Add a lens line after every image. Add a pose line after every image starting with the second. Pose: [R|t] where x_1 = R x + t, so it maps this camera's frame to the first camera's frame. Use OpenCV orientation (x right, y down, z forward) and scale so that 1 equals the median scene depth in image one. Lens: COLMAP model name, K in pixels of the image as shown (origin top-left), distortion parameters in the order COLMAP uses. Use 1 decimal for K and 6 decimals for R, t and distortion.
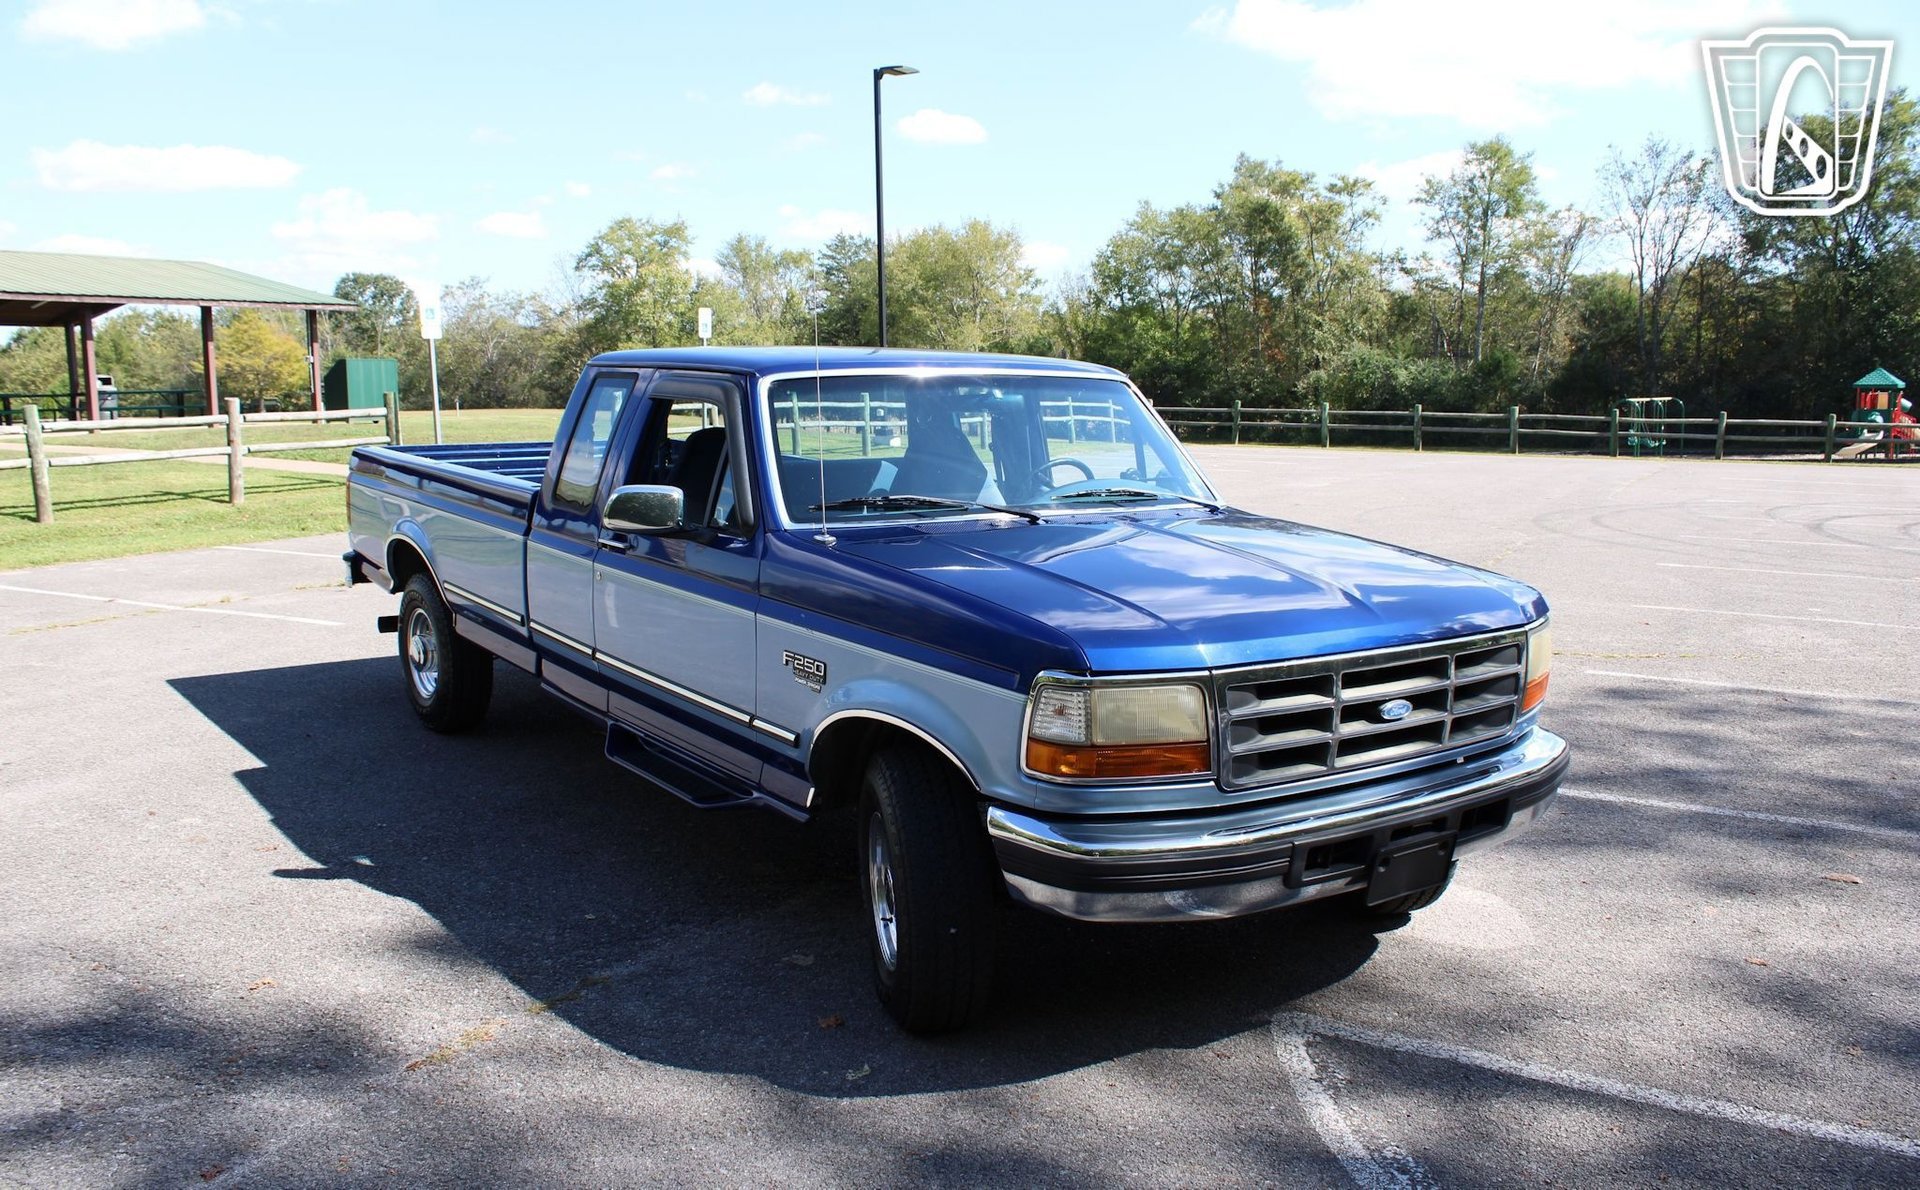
lens RADIAL K [[1588.7, 0, 953.0], [0, 1588.7, 644.9], [0, 0, 1]] dist [-0.150305, 0.122585]
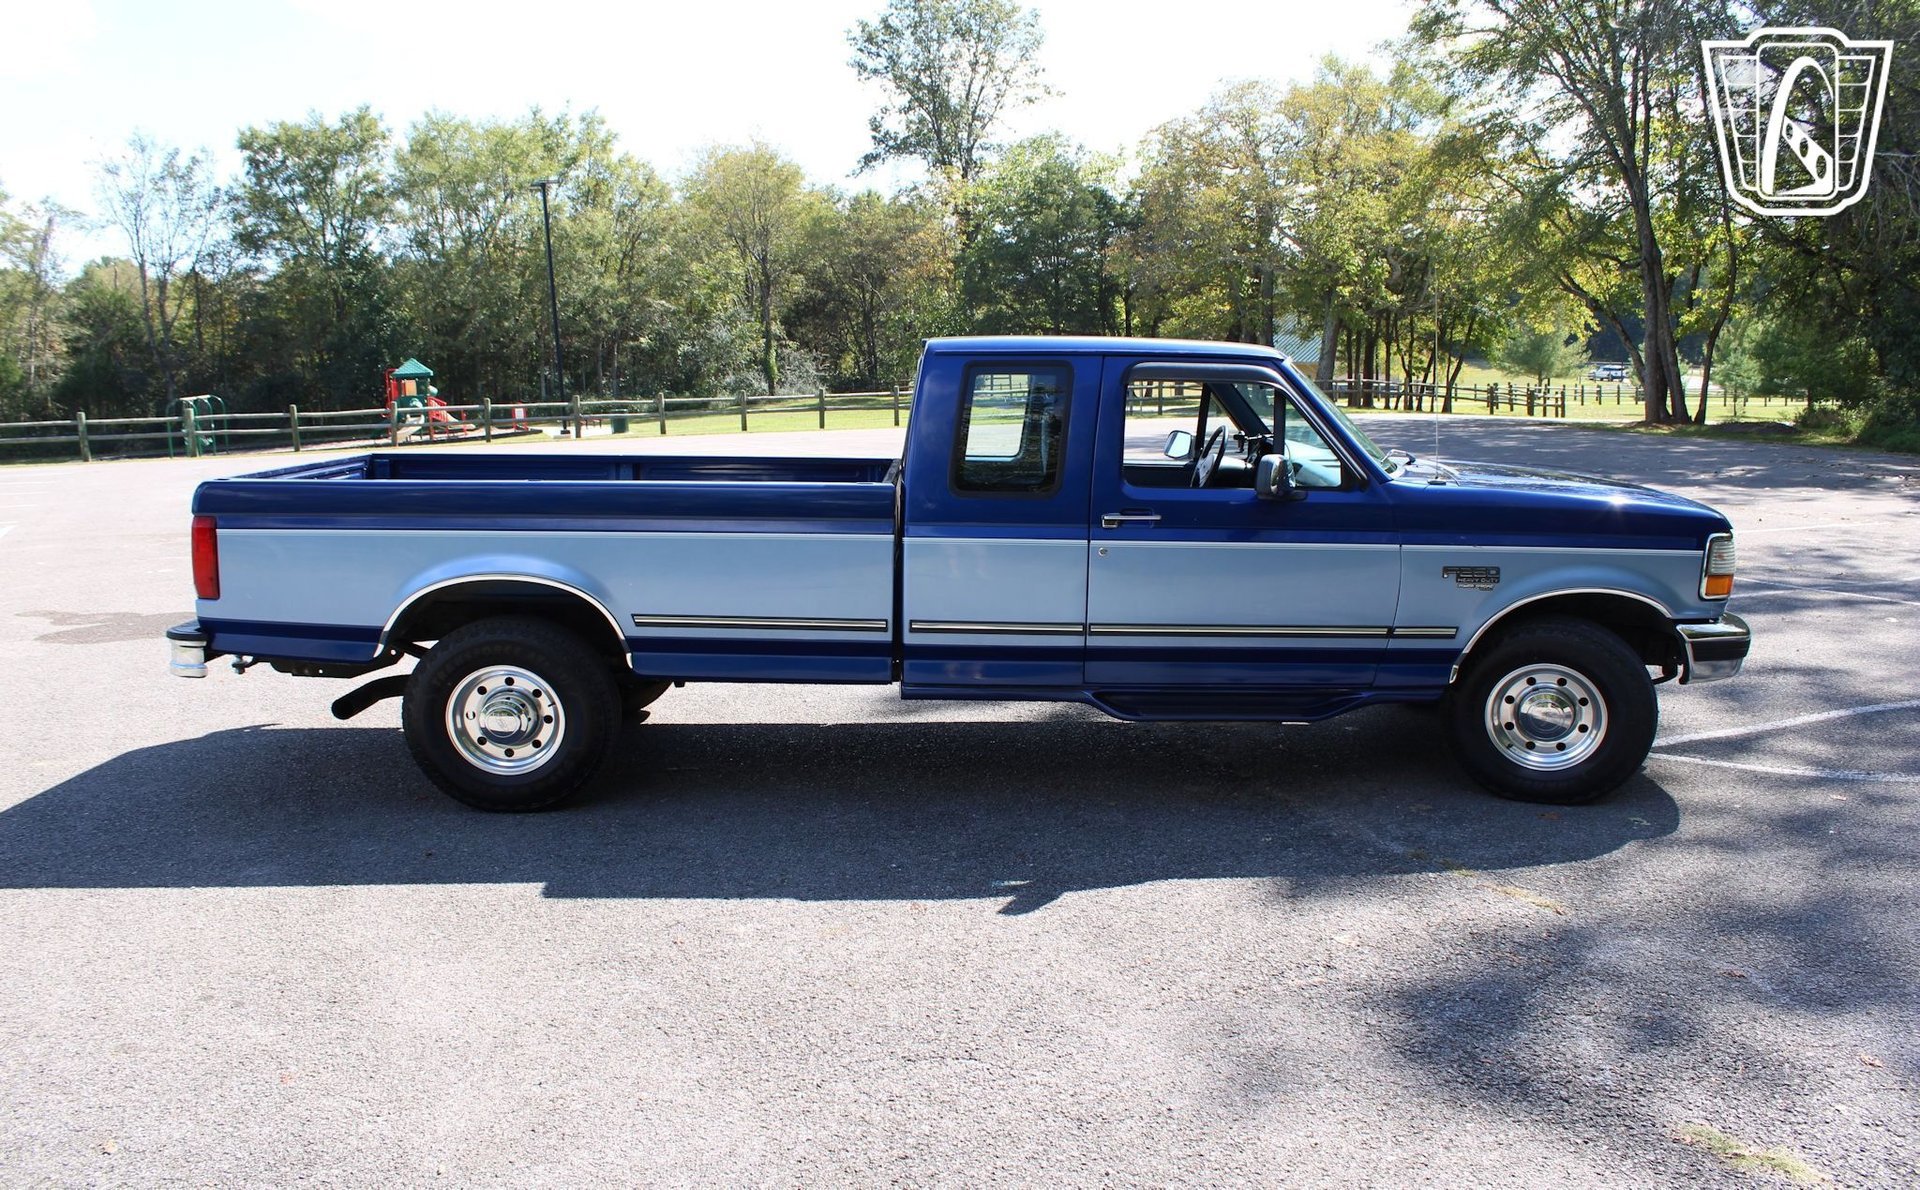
lens RADIAL K [[1588.7, 0, 974.1], [0, 1588.7, 628.3], [0, 0, 1]] dist [-0.150305, 0.122585]
pose [[0.565107, -0.146206, 0.811959, -0.096330], [0.153338, 0.985637, 0.070760, -0.006911], [-0.810643, 0.084517, 0.579409, 0.038720]]
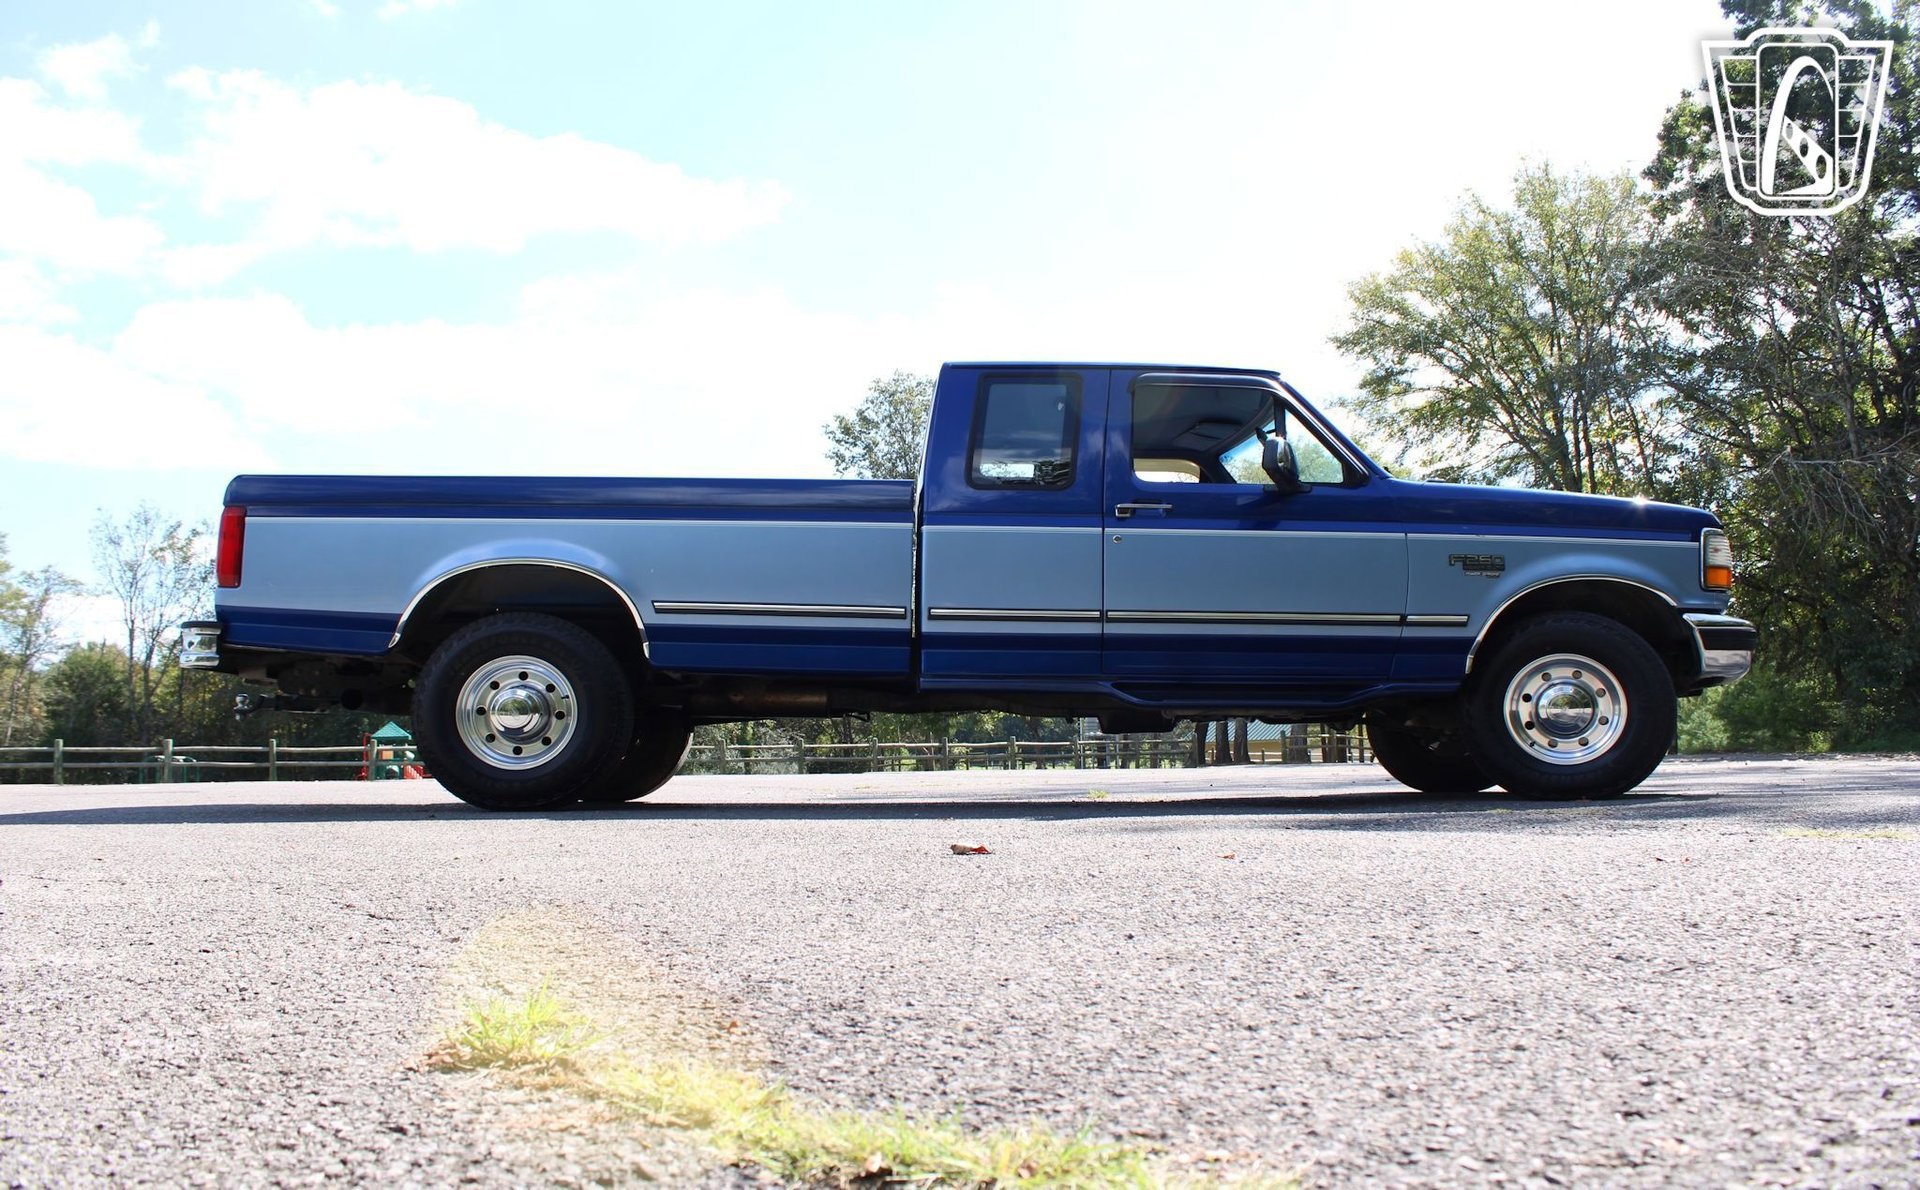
lens RADIAL K [[1588.7, 0, 964.0], [0, 1588.7, 576.0], [0, 0, 1]] dist [-0.150305, 0.122585]
pose [[0.555236, 0.086866, 0.827144, -0.099369], [0.158985, 0.965105, -0.208076, 0.016379], [-0.816356, 0.247034, 0.522051, 0.044423]]
